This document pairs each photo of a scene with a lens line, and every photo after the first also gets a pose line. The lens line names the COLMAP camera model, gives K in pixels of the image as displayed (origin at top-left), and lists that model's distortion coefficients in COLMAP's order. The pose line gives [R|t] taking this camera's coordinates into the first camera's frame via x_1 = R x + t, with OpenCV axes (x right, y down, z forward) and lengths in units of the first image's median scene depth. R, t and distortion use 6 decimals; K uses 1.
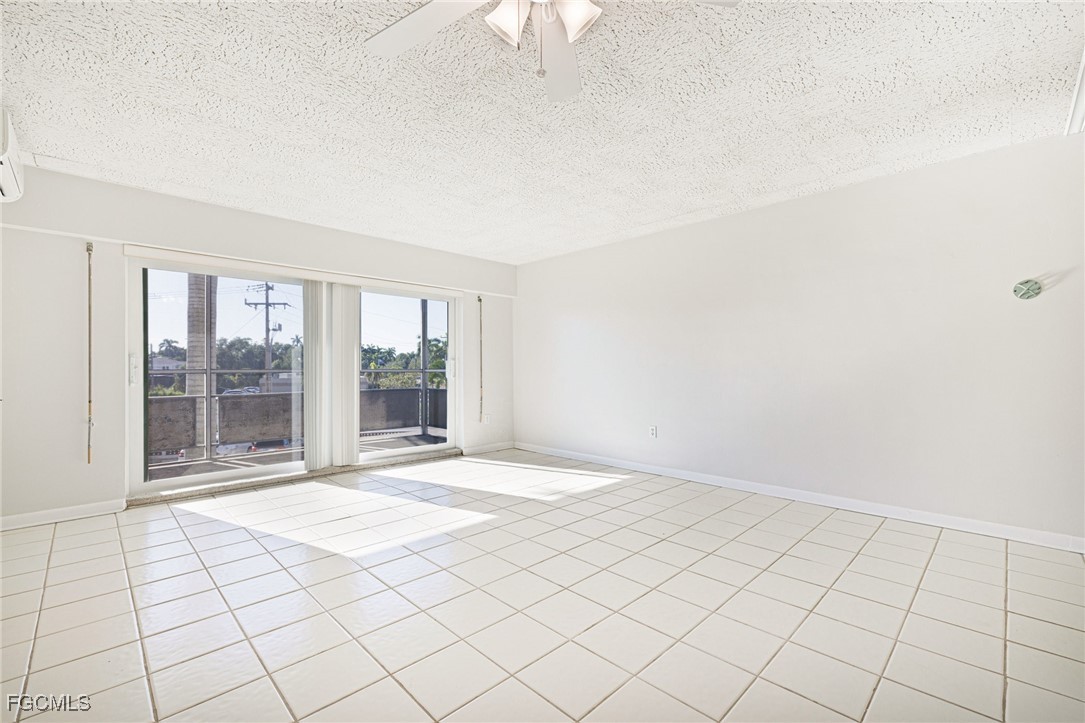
lens RADIAL K [[472.4, 0, 558.6], [0, 472.4, 363.0], [0, 0, 1]] dist [0.003226, -0.000551]
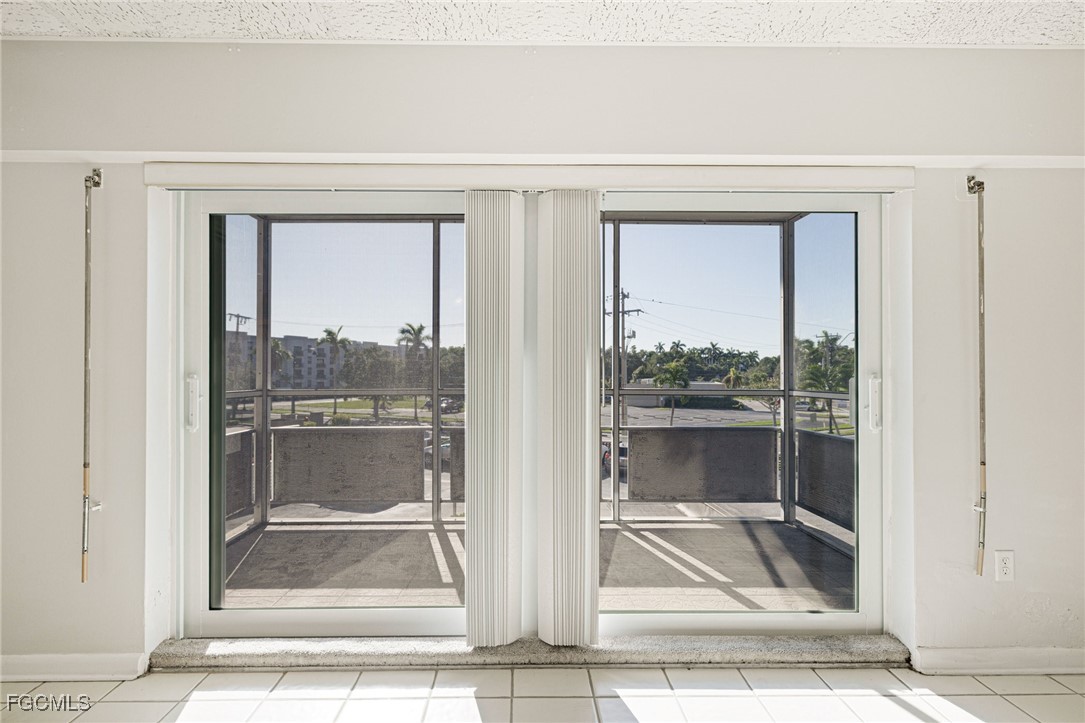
lens RADIAL K [[472.4, 0, 524.2], [0, 472.4, 372.6], [0, 0, 1]] dist [0.003226, -0.000551]
pose [[0.700466, 0.001608, -0.713684, -0.123863], [0.005533, 0.999955, 0.007683, -0.011006], [0.713664, -0.009331, 0.700426, 0.456470]]
